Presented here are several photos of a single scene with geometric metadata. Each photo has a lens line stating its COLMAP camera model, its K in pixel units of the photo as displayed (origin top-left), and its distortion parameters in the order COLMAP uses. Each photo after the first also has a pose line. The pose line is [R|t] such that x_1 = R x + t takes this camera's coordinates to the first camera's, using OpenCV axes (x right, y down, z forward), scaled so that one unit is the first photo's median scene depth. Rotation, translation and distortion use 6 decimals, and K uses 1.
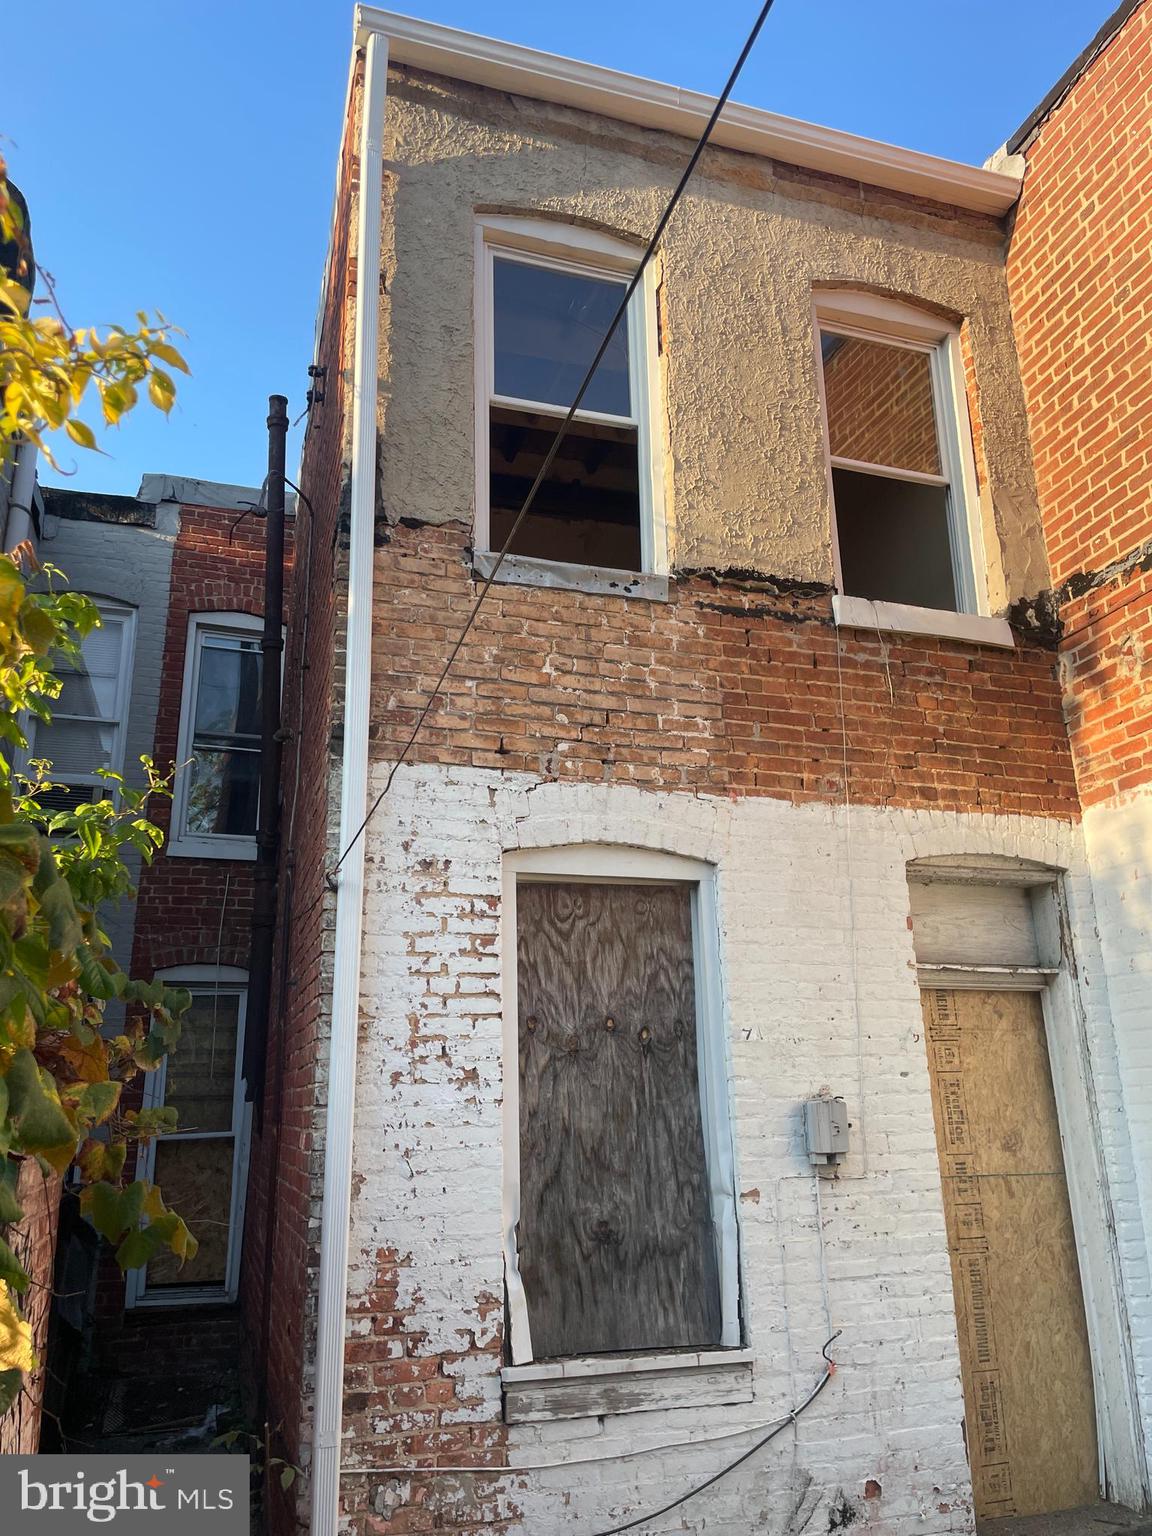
lens RADIAL K [[1177.0, 0, 585.9], [0, 1177.0, 758.3], [0, 0, 1]] dist [0.088502, -0.111093]
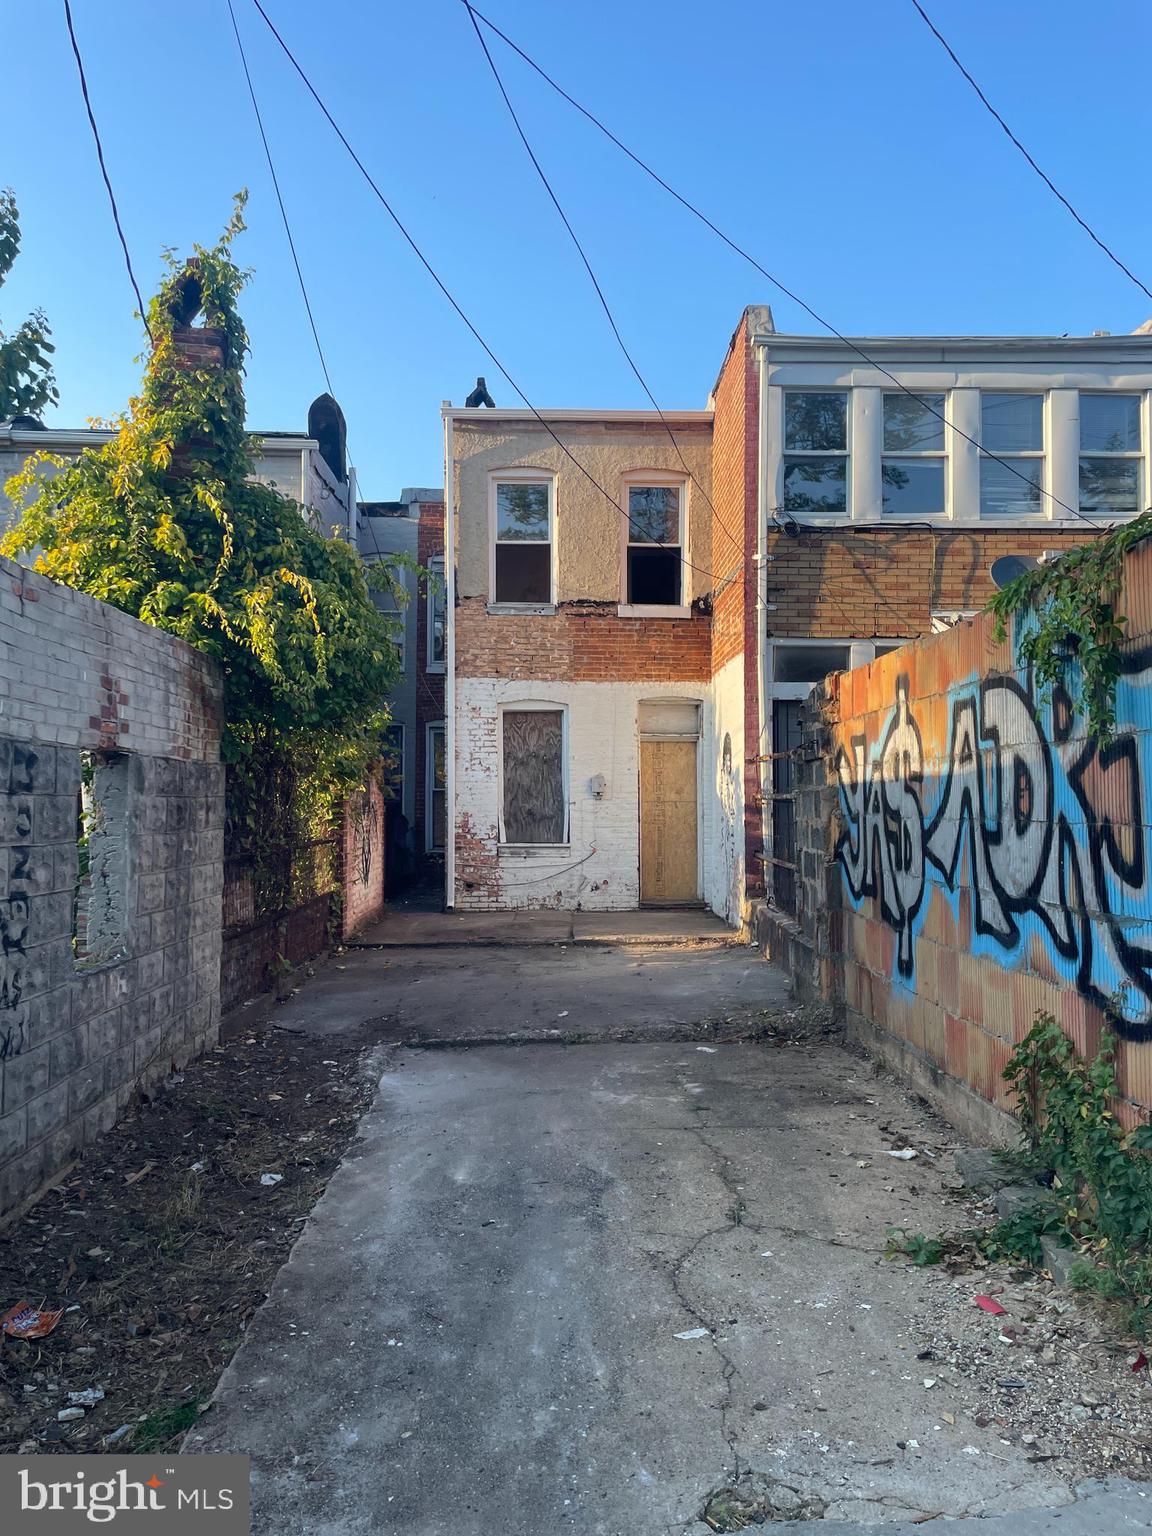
lens RADIAL K [[1177.0, 0, 577.1], [0, 1177.0, 775.6], [0, 0, 1]] dist [0.088502, -0.111093]
pose [[0.960462, 0.012646, -0.278122, 0.997941], [0.063083, 0.963101, 0.261642, -0.540097], [0.271169, -0.268842, 0.924225, -1.913911]]
